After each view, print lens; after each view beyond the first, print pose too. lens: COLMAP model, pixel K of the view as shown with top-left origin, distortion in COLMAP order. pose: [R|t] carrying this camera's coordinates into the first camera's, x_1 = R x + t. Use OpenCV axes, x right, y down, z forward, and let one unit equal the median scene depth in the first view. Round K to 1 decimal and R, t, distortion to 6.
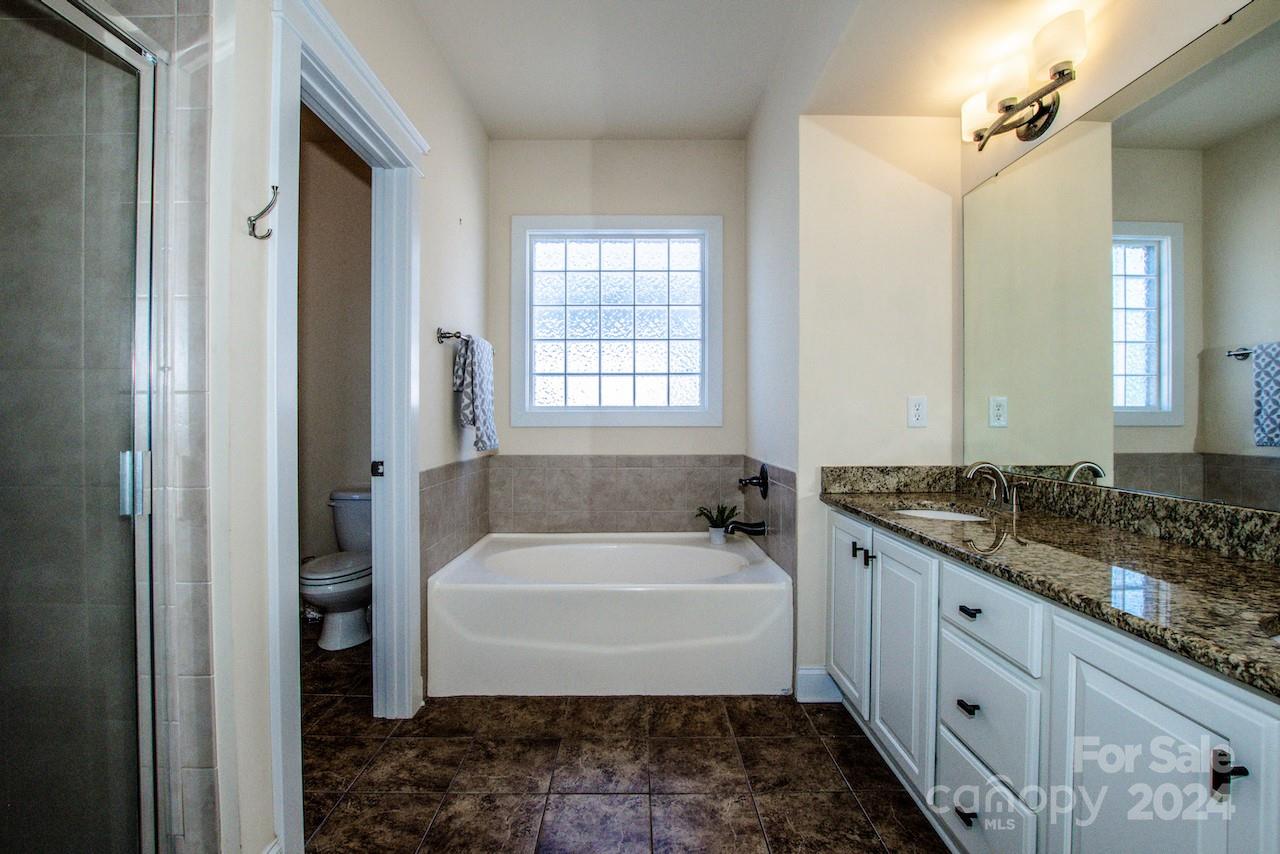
lens RADIAL K [[578.6, 0, 645.6], [0, 578.6, 429.1], [0, 0, 1]] dist [-0.039859, 0.007191]
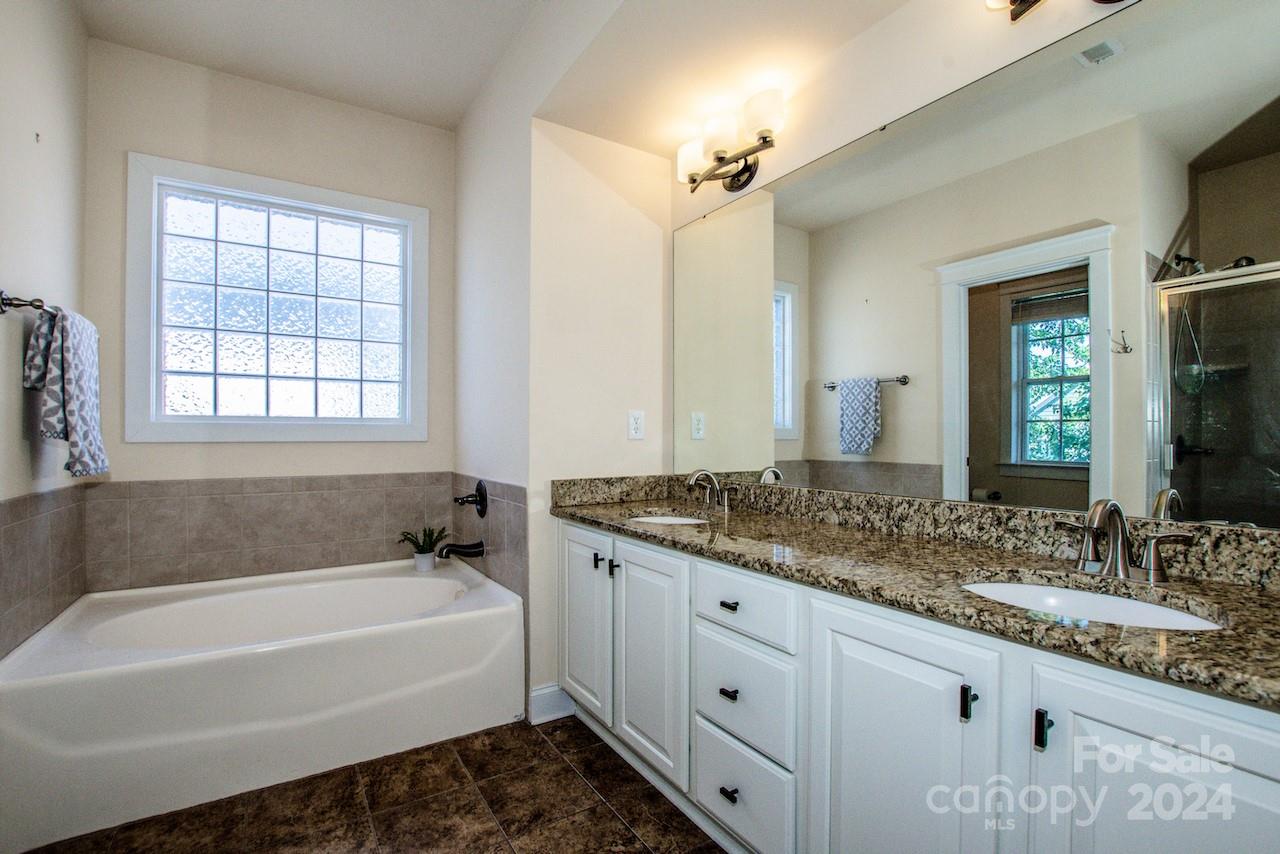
lens RADIAL K [[567.9, 0, 642.4], [0, 567.9, 444.9], [0, 0, 1]] dist [-0.039345, 0.006388]
pose [[0.843261, -0.006229, 0.537469, -0.090588], [0.008499, 0.999962, -0.001746, 0.008909], [-0.537438, 0.006040, 0.843282, 0.108588]]
